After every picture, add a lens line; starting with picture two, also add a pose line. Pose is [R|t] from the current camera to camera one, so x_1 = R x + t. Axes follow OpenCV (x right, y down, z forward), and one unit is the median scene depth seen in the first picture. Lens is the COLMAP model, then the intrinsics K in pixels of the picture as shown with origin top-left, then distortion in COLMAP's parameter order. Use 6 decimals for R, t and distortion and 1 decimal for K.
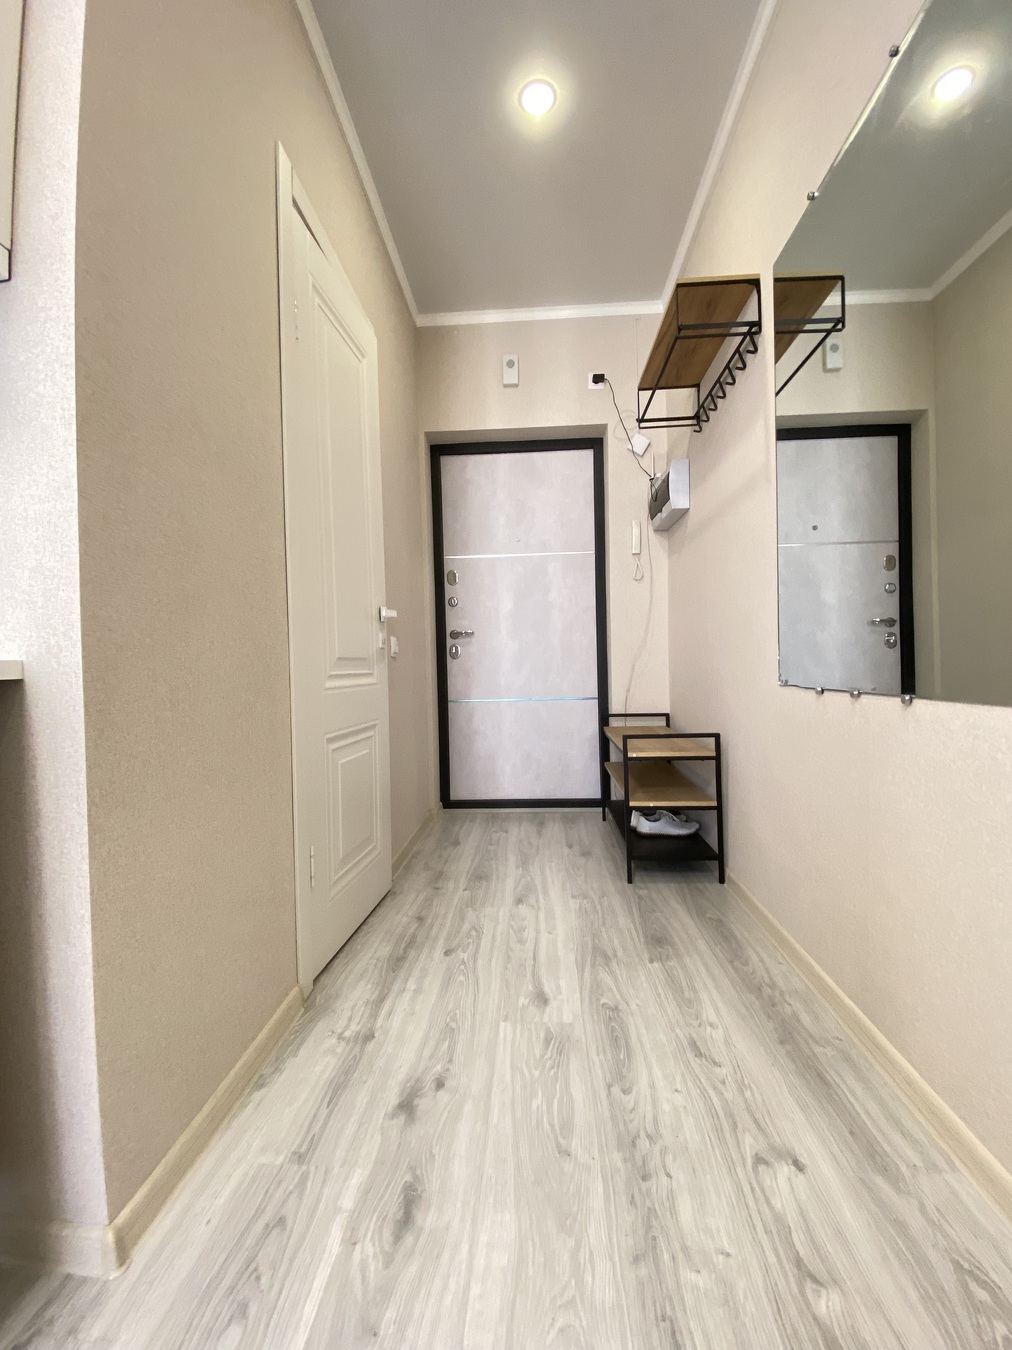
lens RADIAL K [[548.3, 0, 505.3], [0, 548.3, 670.8], [0, 0, 1]] dist [0.007975, -0.014796]
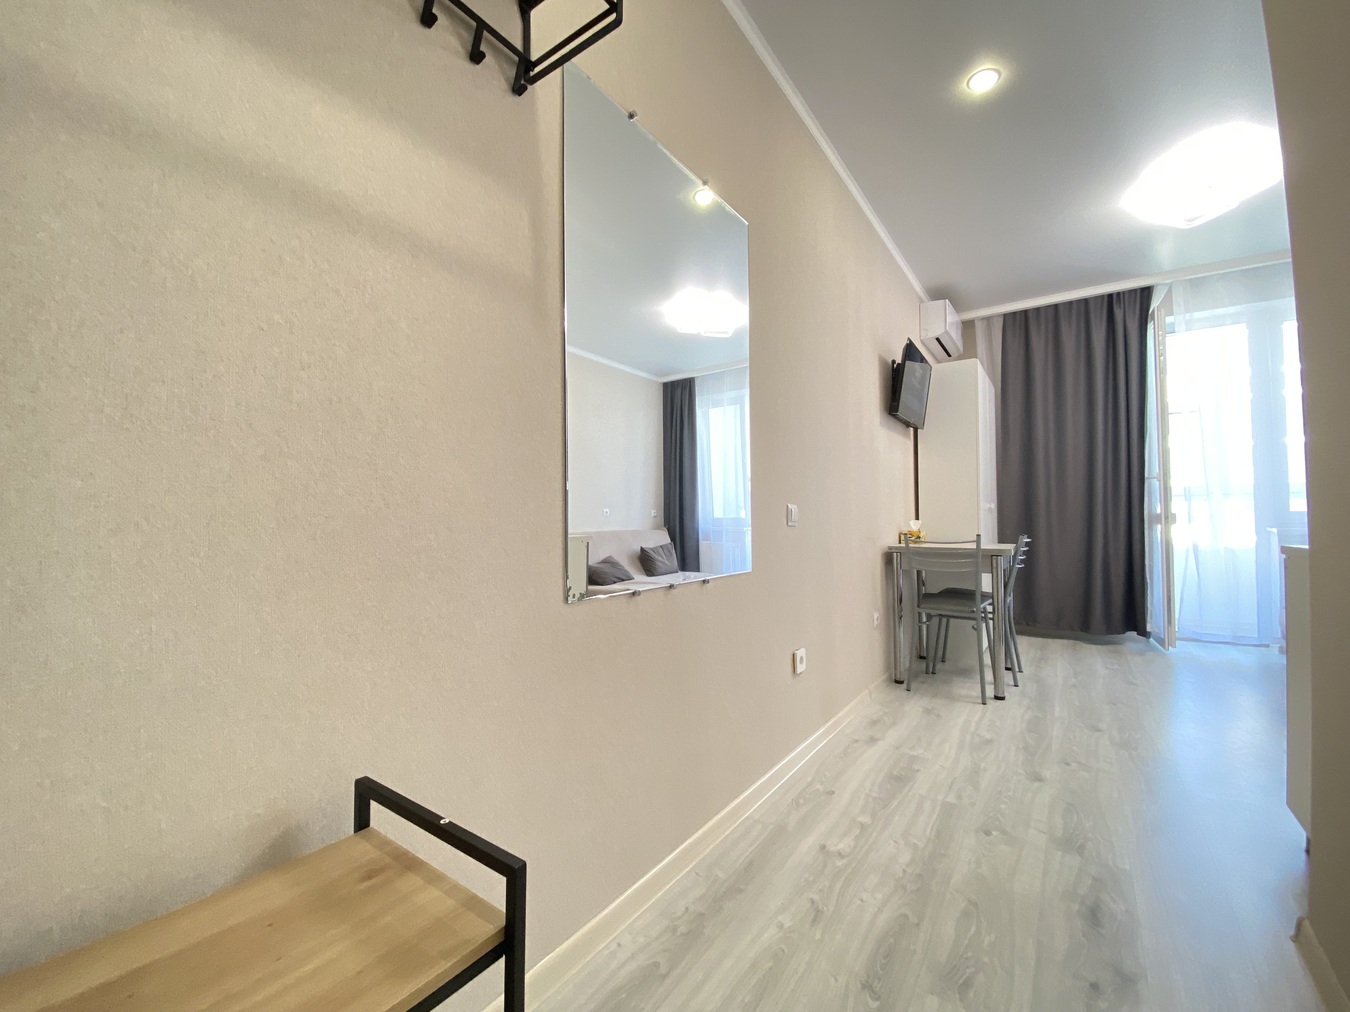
lens RADIAL K [[552.1, 0, 669.1], [0, 552.1, 505.3], [0, 0, 1]] dist [0.010233, -0.014549]
pose [[-0.846203, 0.043240, 0.531103, -0.013959], [0.030930, 0.999007, -0.032054, -0.061369], [-0.531962, -0.010698, -0.846701, 1.204609]]
